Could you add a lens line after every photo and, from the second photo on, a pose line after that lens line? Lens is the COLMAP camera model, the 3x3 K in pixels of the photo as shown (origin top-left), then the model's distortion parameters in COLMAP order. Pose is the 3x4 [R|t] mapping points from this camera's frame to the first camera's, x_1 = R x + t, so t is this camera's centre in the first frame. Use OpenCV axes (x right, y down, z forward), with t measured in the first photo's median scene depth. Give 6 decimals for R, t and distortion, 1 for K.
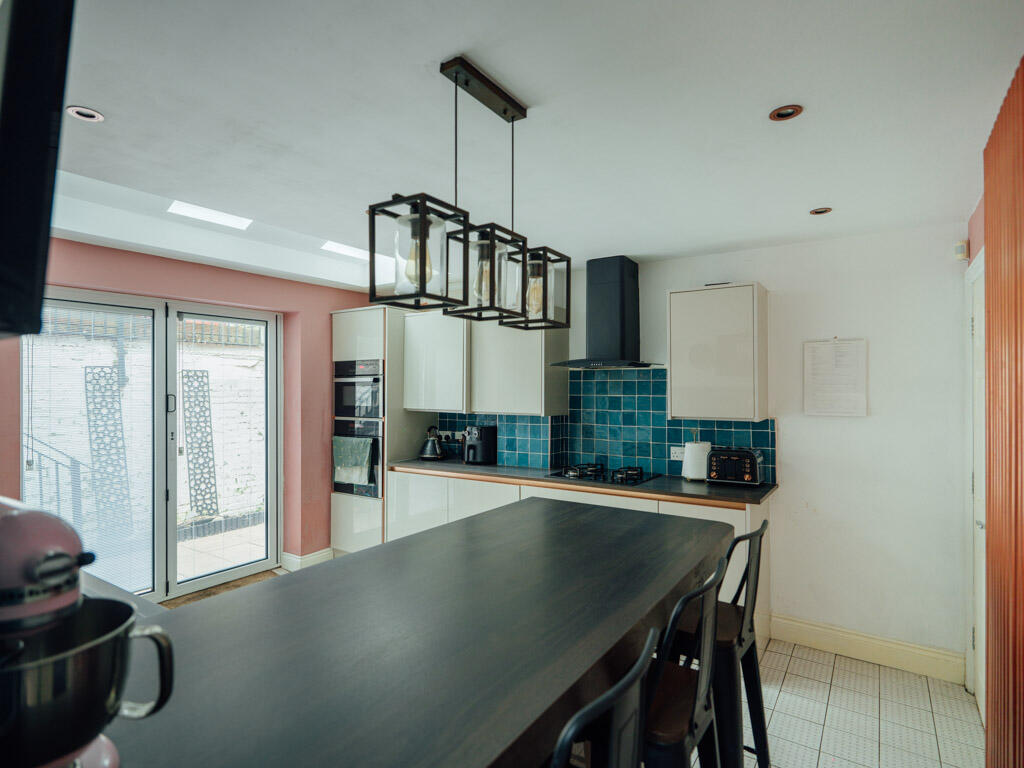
lens RADIAL K [[554.5, 0, 504.5], [0, 554.5, 390.9], [0, 0, 1]] dist [0.004569, -0.002909]
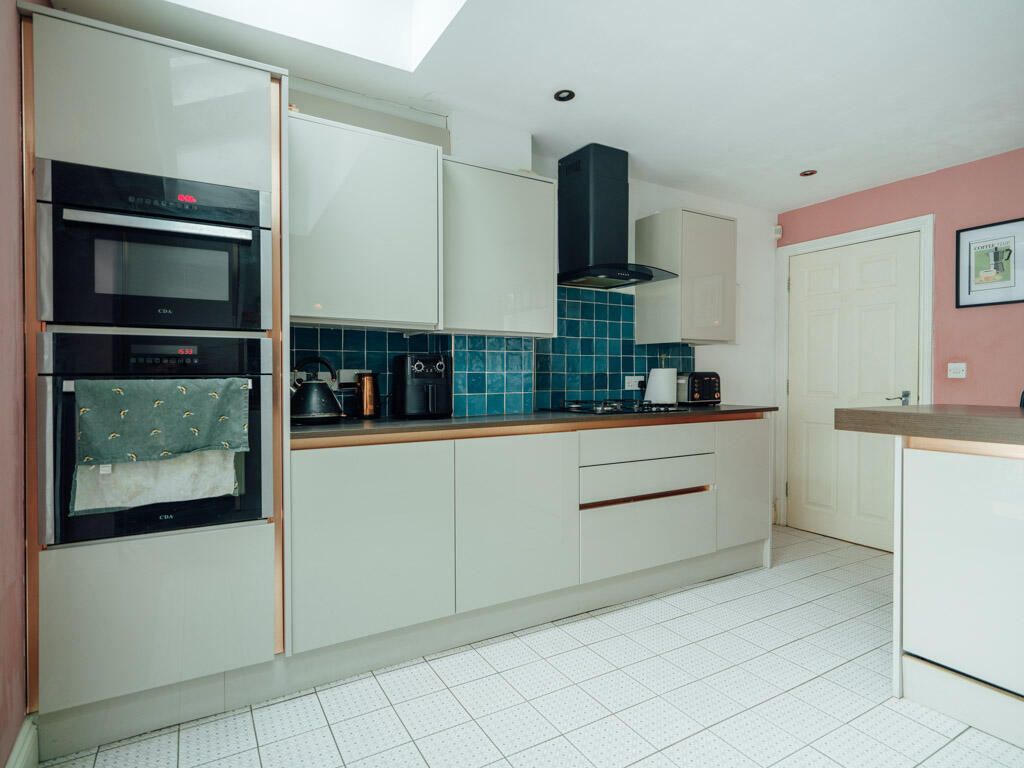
lens RADIAL K [[554.5, 0, 503.8], [0, 554.5, 384.3], [0, 0, 1]] dist [0.004569, -0.002909]
pose [[0.426462, -0.010269, 0.904447, -0.564768], [0.003102, 0.999946, 0.009891, 0.092113], [-0.904500, -0.001413, 0.426471, 0.692660]]
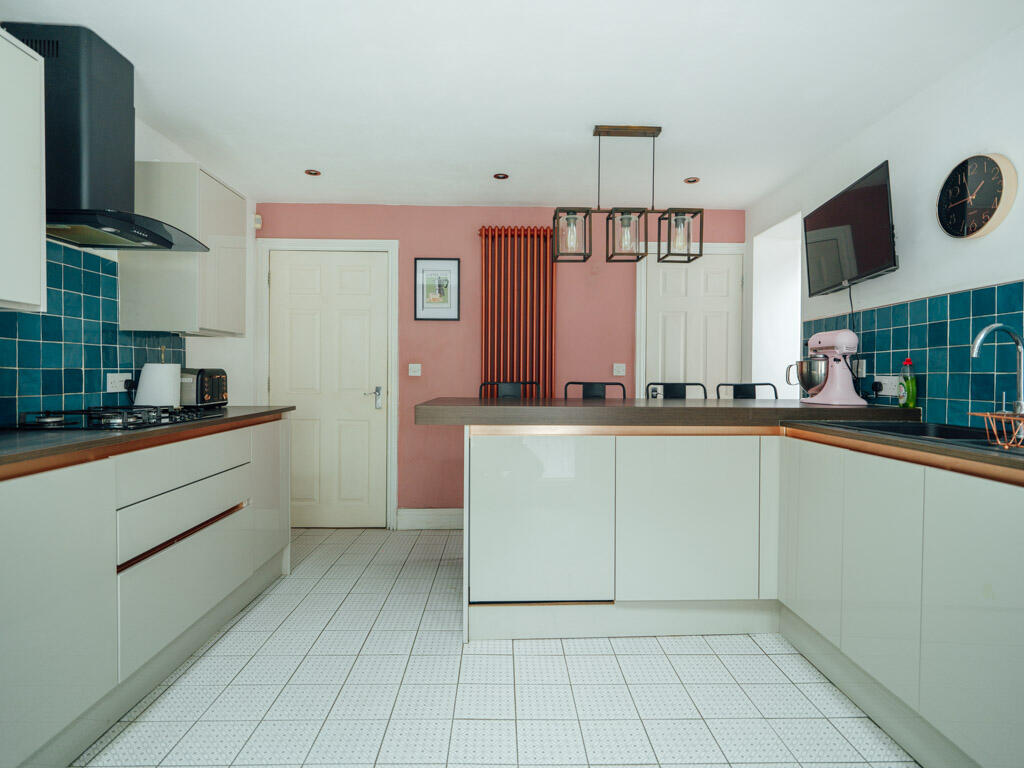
lens RADIAL K [[554.5, 0, 519.2], [0, 554.5, 384.7], [0, 0, 1]] dist [0.004569, -0.002909]
pose [[-0.595534, -0.016900, 0.803153, -0.481225], [-0.000688, 0.999789, 0.020527, 0.088457], [-0.803330, 0.011672, -0.595420, 0.882307]]
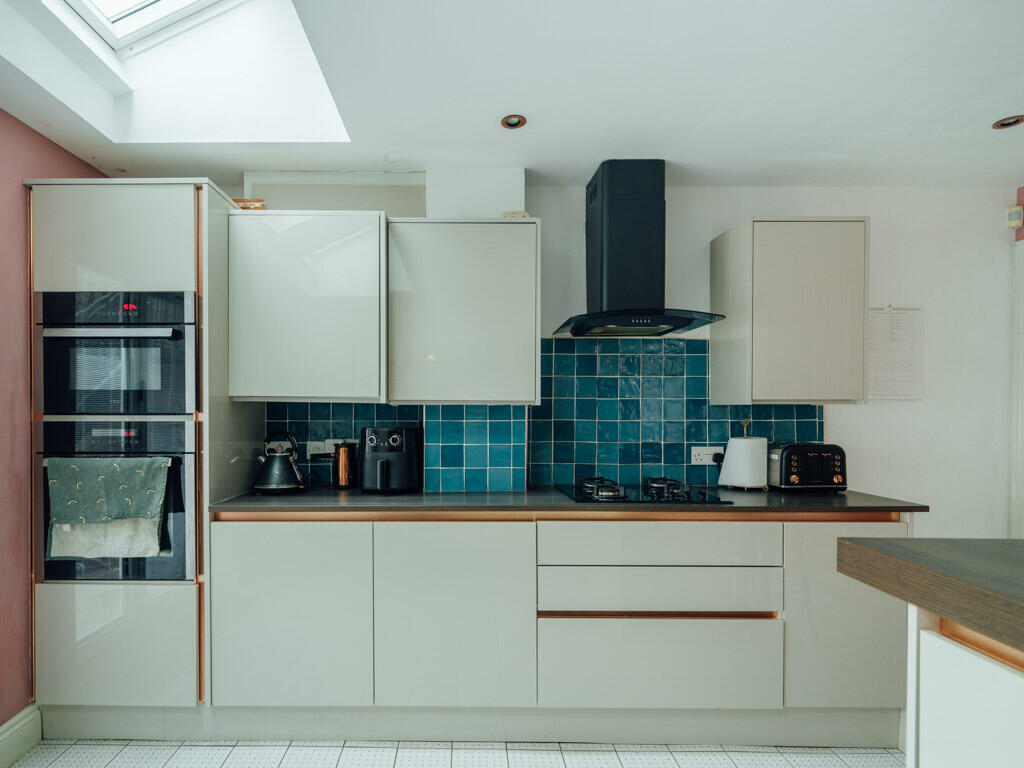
lens RADIAL K [[554.5, 0, 460.9], [0, 554.5, 421.7], [0, 0, 1]] dist [0.004569, -0.002909]
pose [[0.832063, -0.005909, 0.554650, -0.312437], [-0.001236, 0.999921, 0.012508, 0.052333], [-0.554680, -0.011093, 0.831990, 0.497062]]
